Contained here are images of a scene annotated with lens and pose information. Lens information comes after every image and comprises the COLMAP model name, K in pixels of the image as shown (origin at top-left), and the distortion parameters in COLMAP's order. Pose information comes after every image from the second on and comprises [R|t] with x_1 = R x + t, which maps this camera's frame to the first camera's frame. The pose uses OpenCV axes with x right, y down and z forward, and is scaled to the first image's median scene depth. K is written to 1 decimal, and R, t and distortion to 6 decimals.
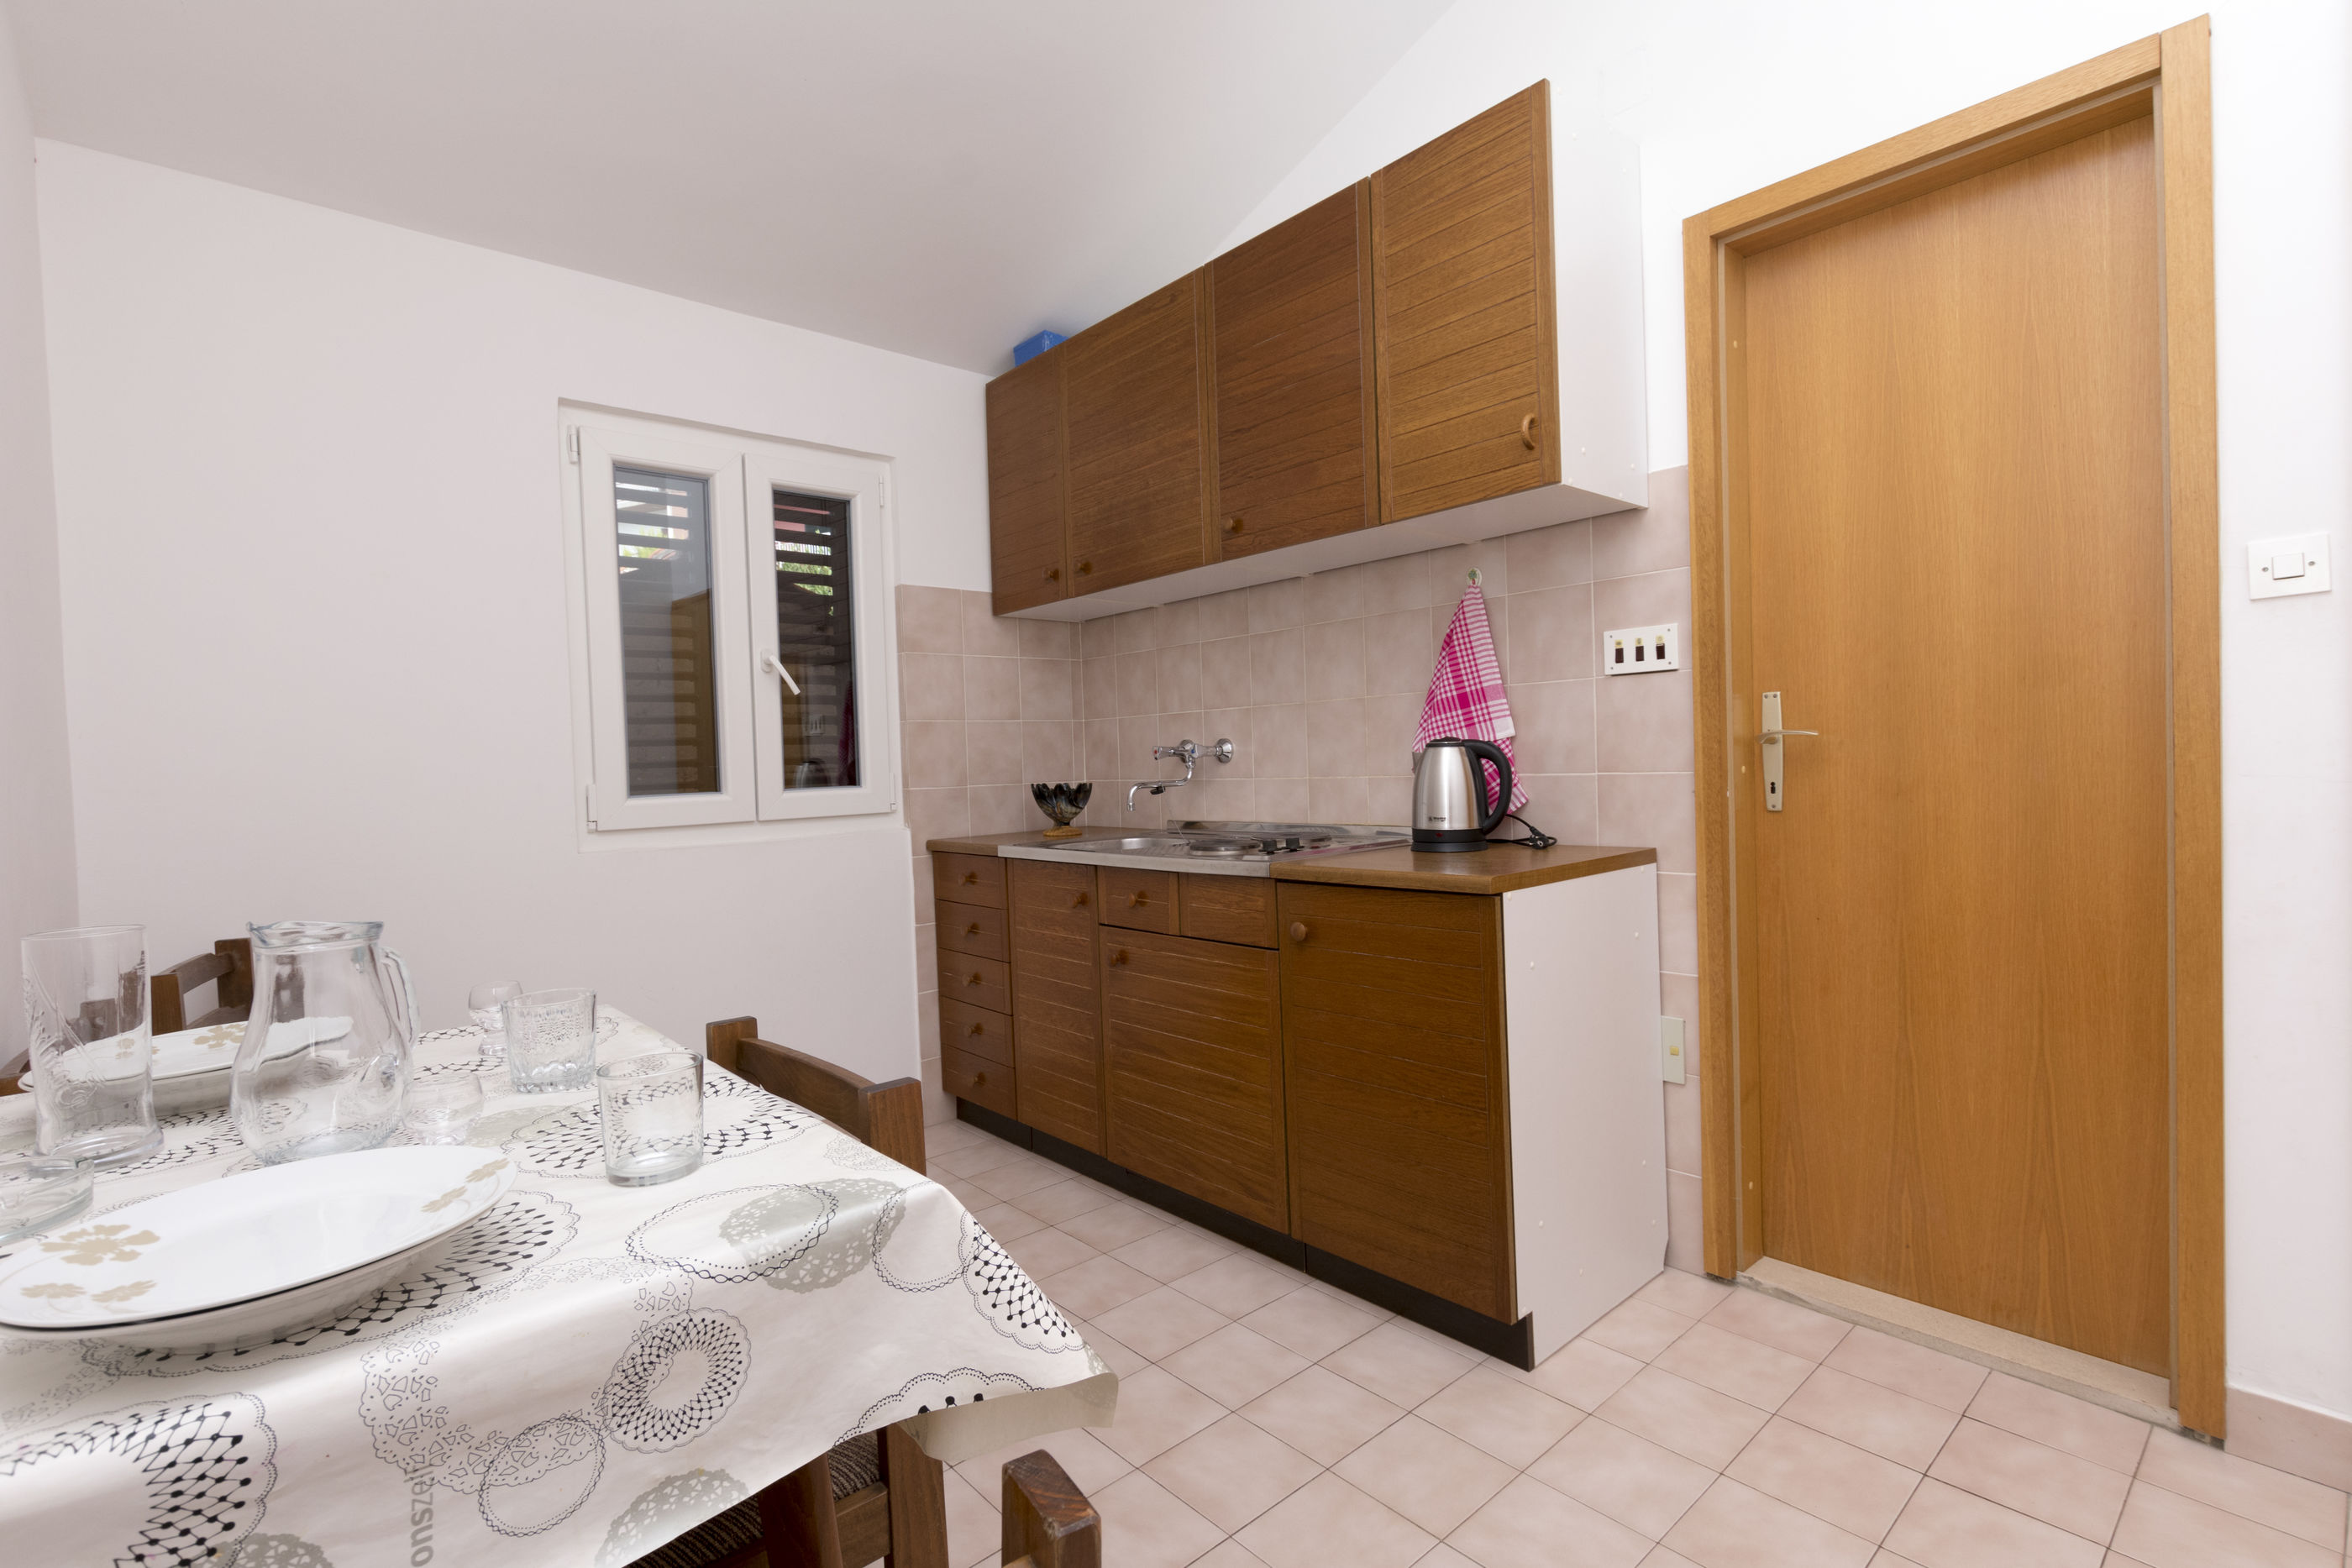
lens RADIAL K [[1087.4, 0, 1180.8], [0, 1087.4, 779.5], [0, 0, 1]] dist [0.003229, -0.000263]
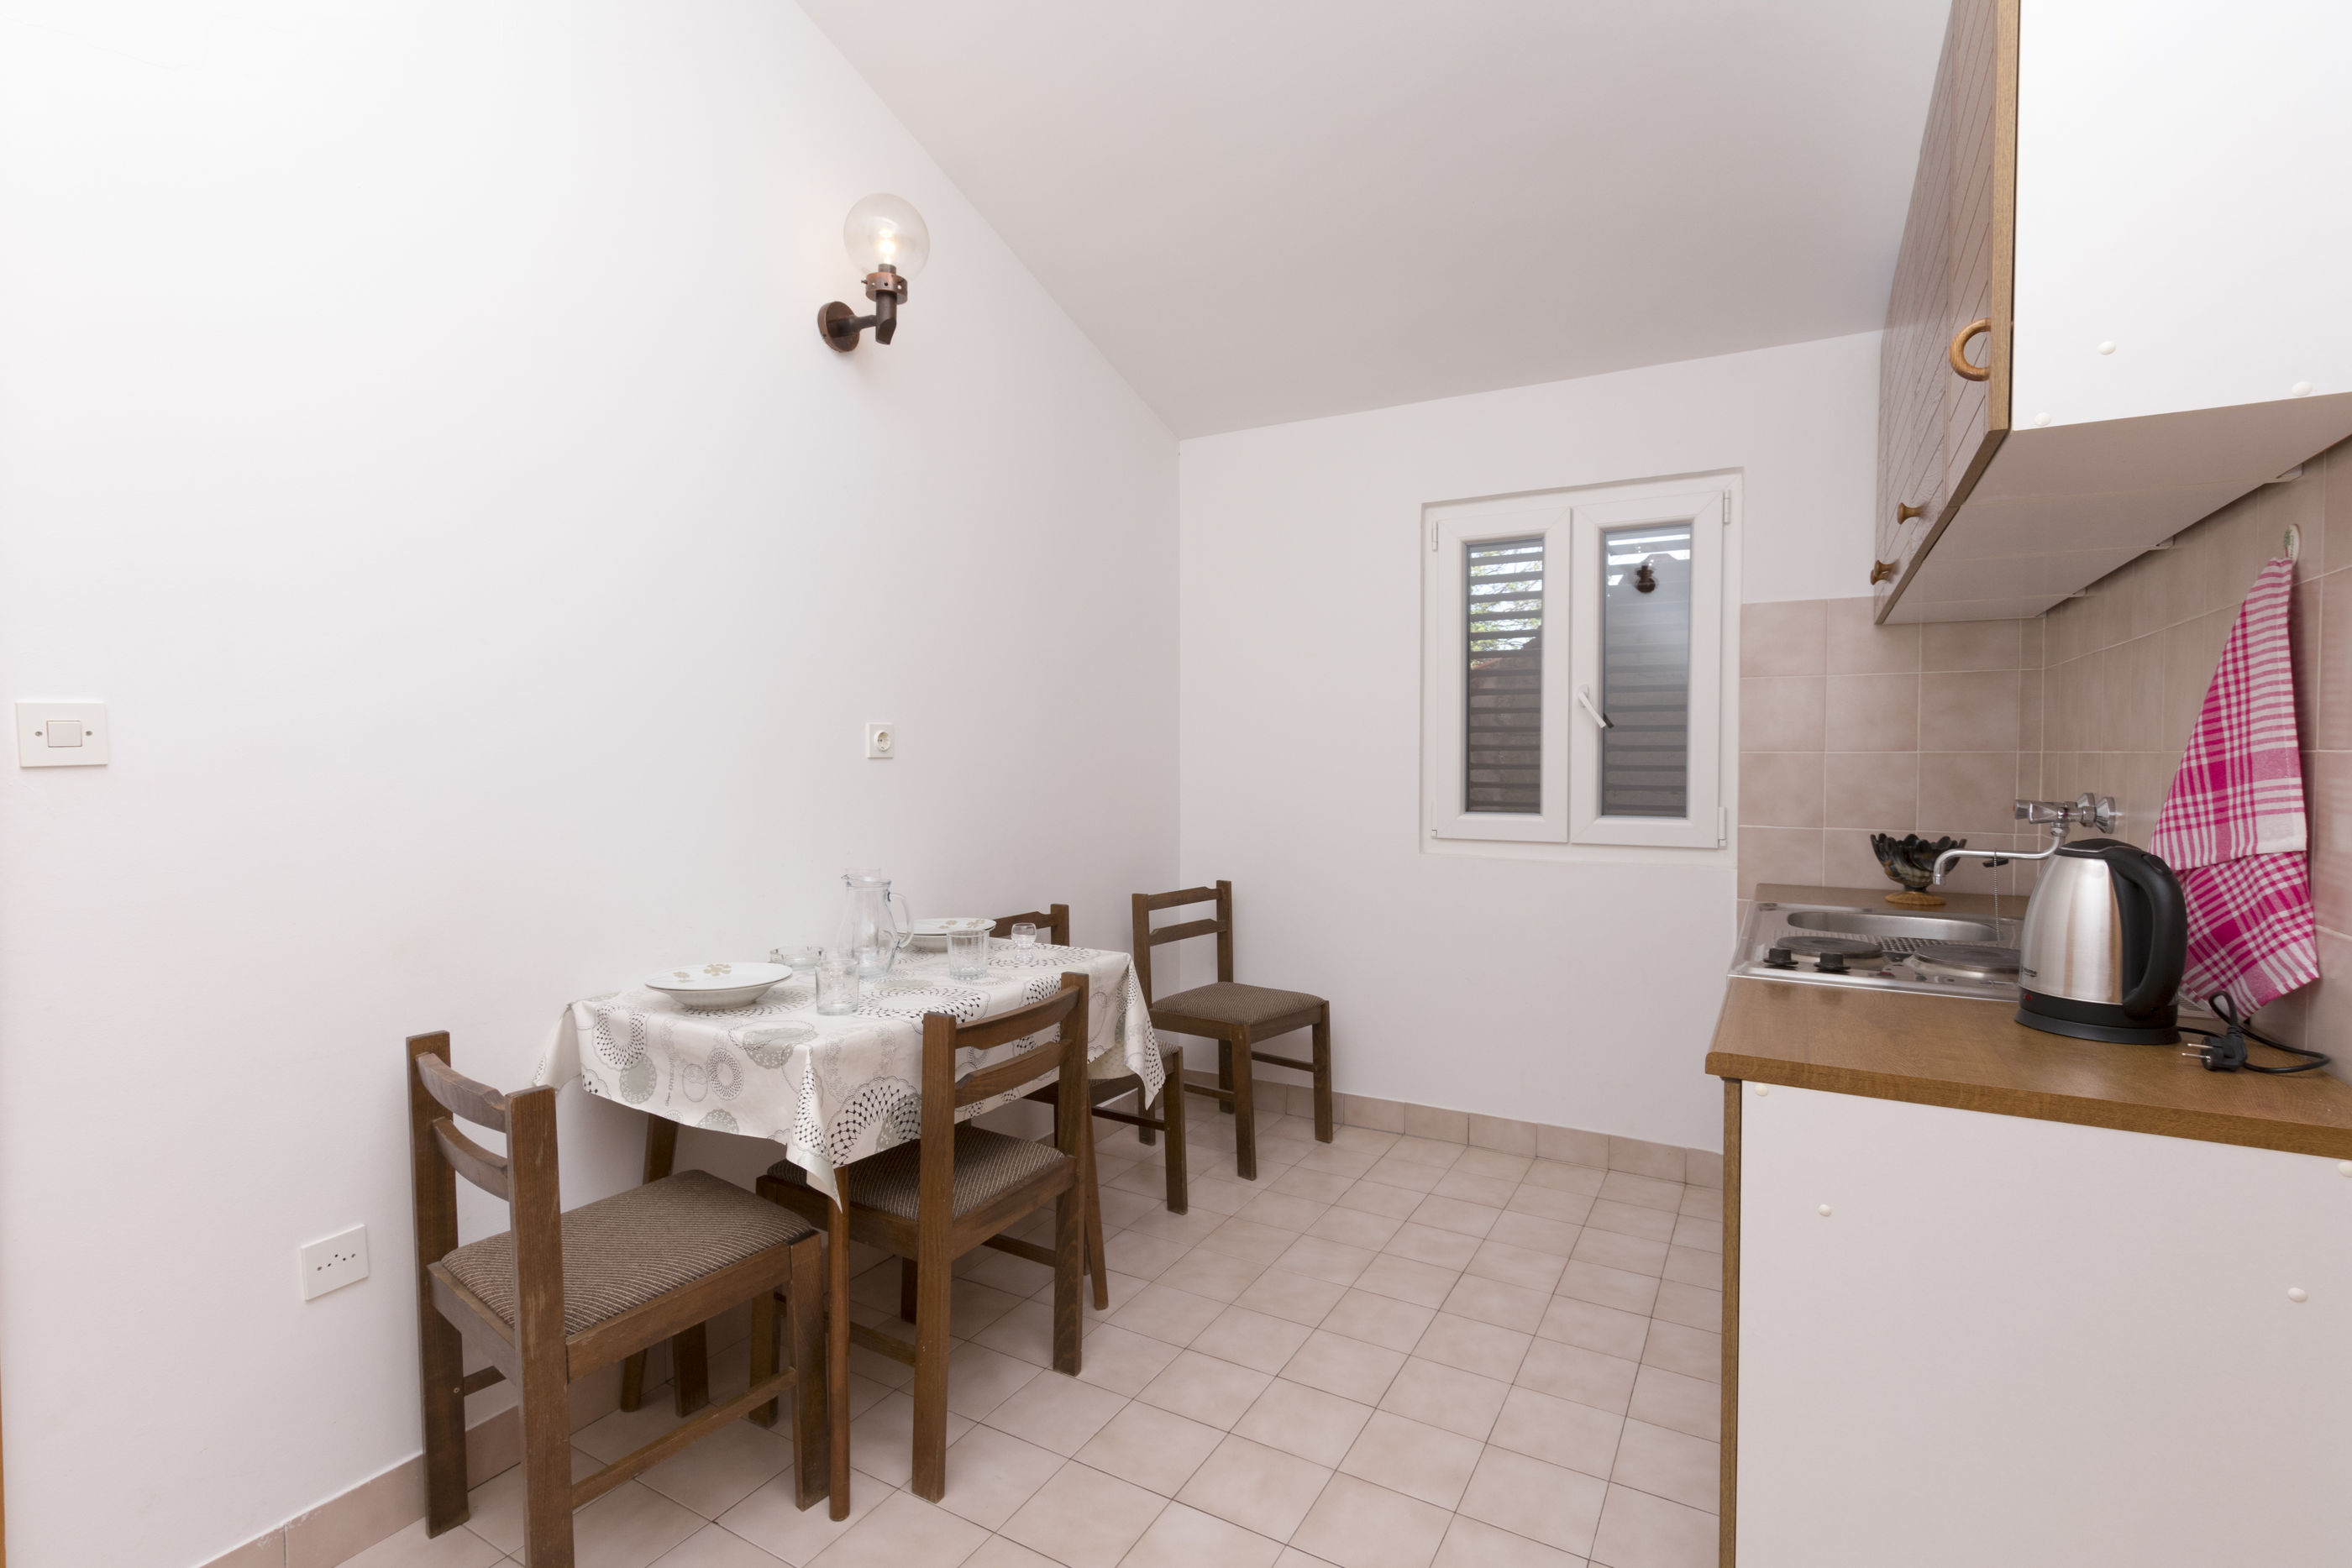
lens RADIAL K [[1087.4, 0, 1168.2], [0, 1087.4, 777.6], [0, 0, 1]] dist [0.003229, -0.000263]
pose [[0.312908, 0.057095, -0.948066, 0.623178], [-0.028946, 0.998301, 0.050566, -0.085011], [0.949342, 0.011621, 0.314029, 0.324712]]
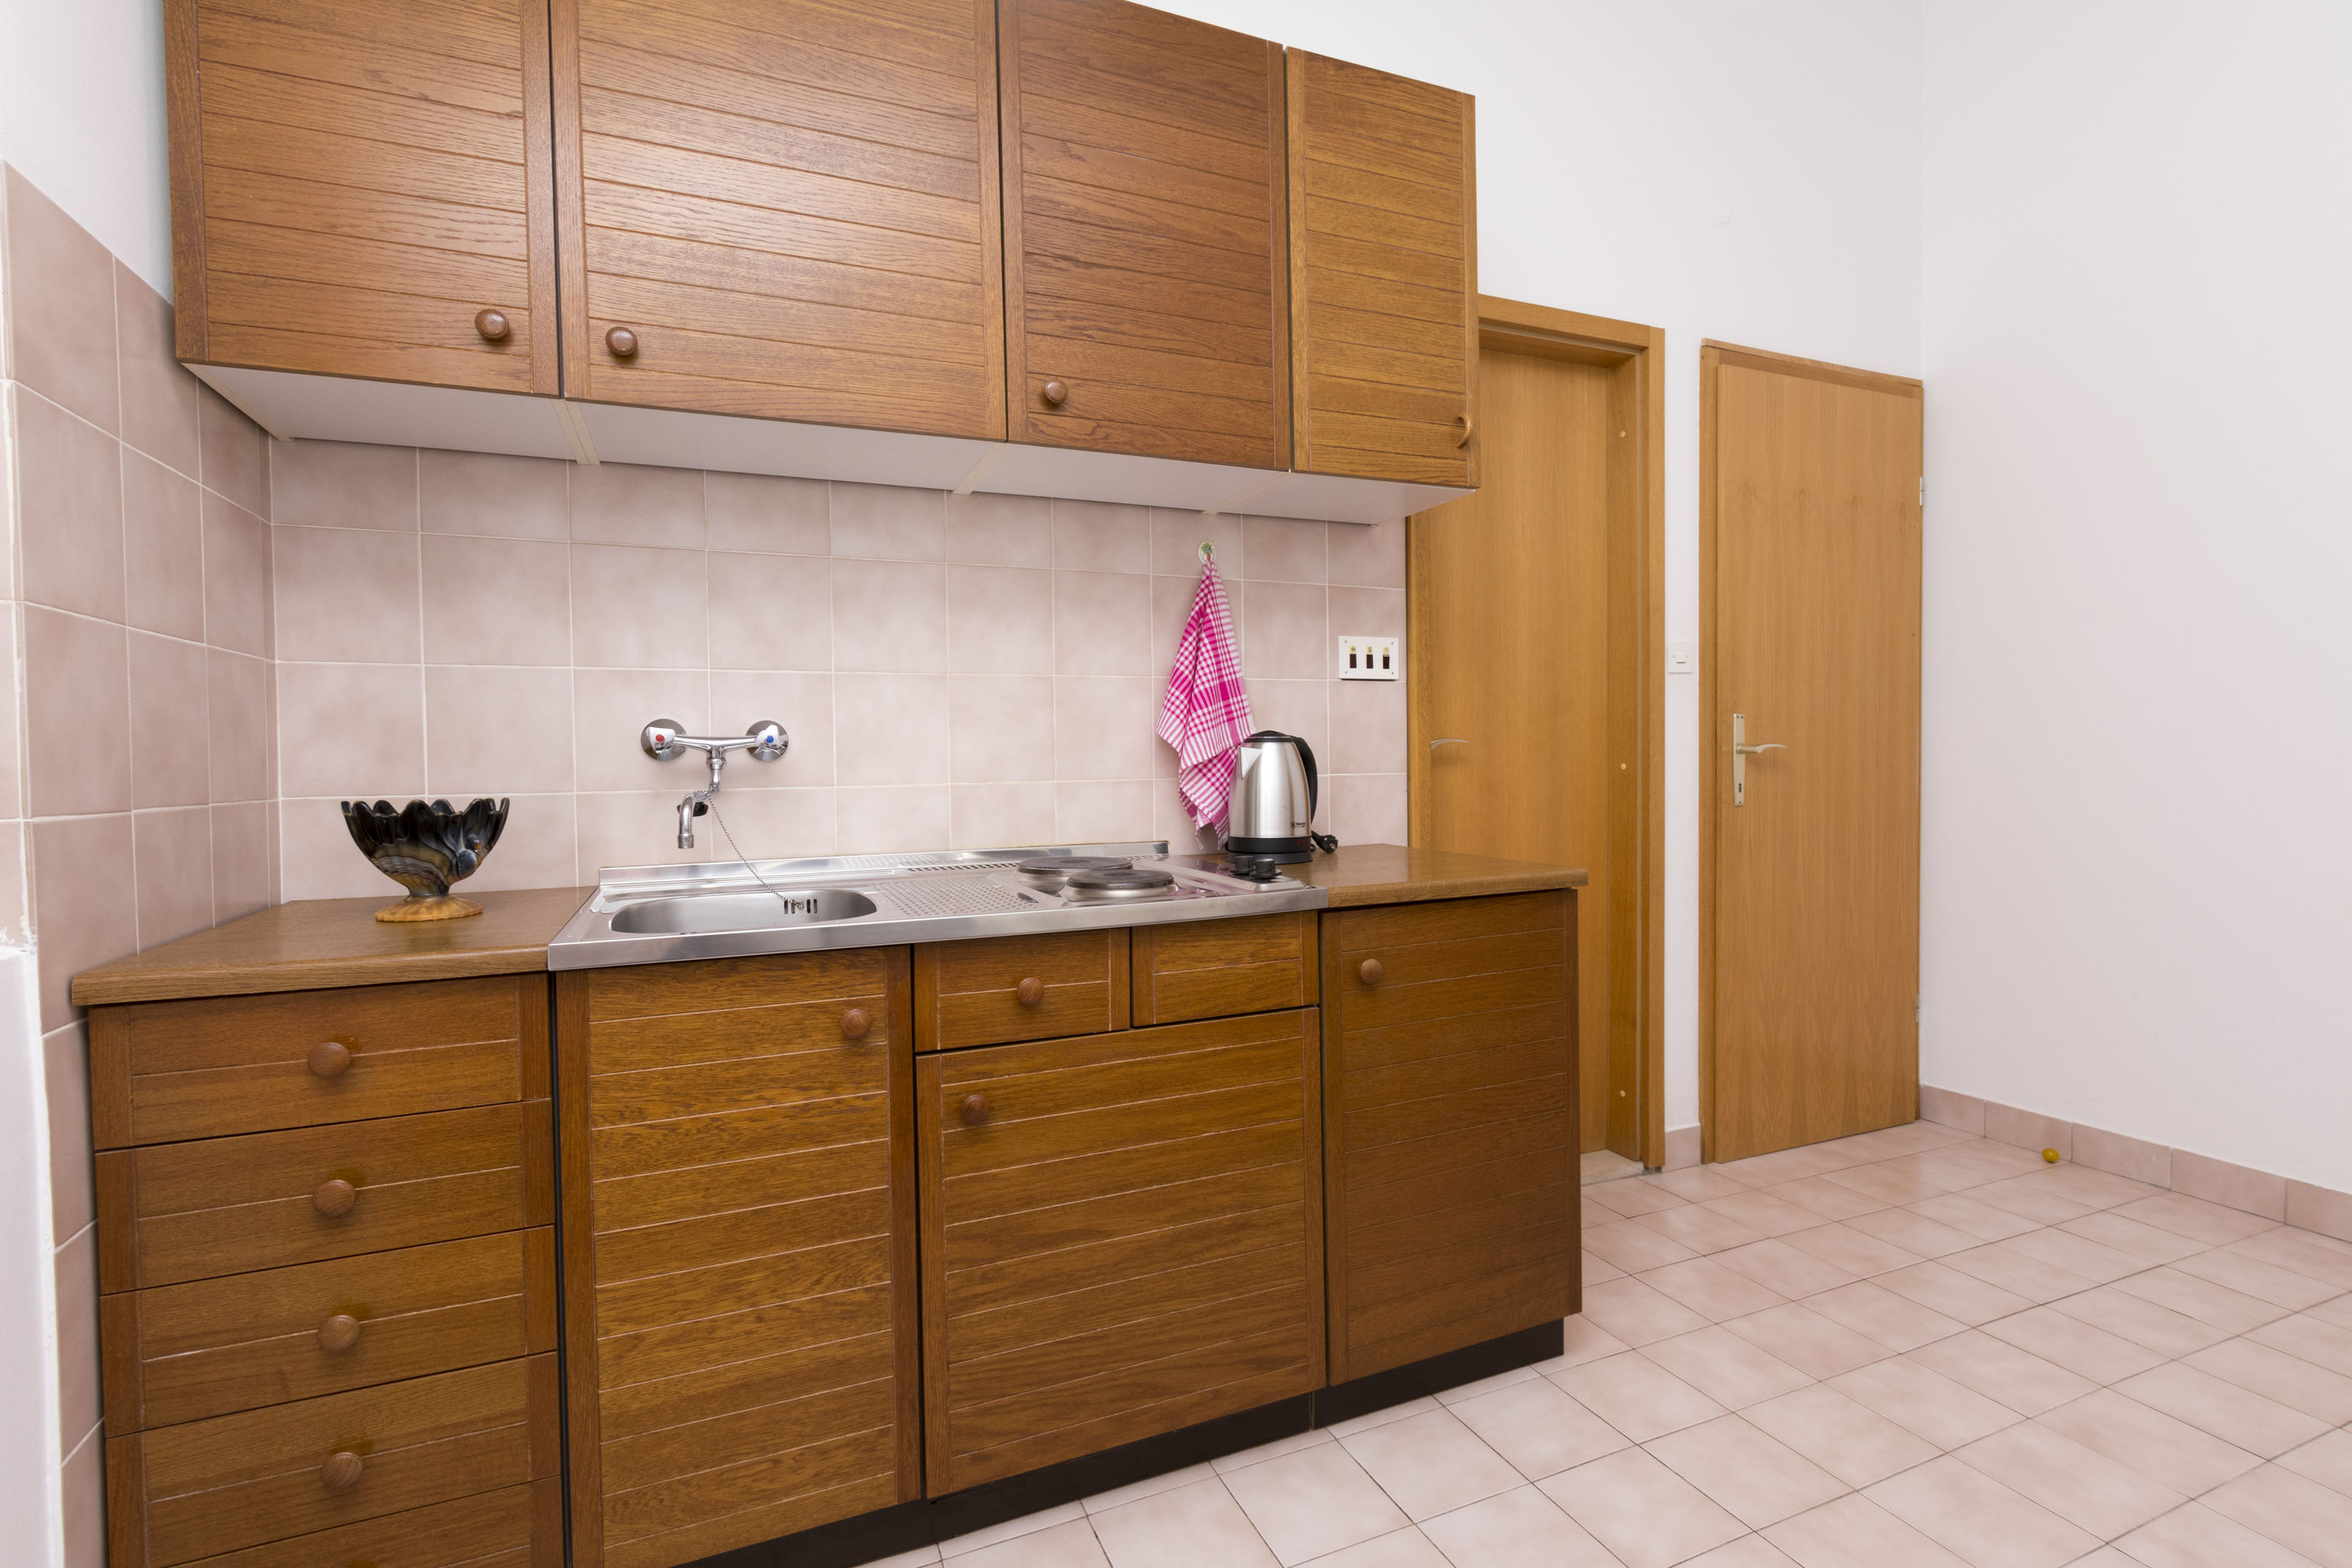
lens RADIAL K [[1087.4, 0, 1172.9], [0, 1087.4, 779.2], [0, 0, 1]] dist [0.003229, -0.000263]
pose [[0.313591, 0.008755, 0.949518, -0.585533], [0.020106, 0.999672, -0.015857, 0.010940], [-0.949345, 0.024064, 0.313312, 0.774911]]
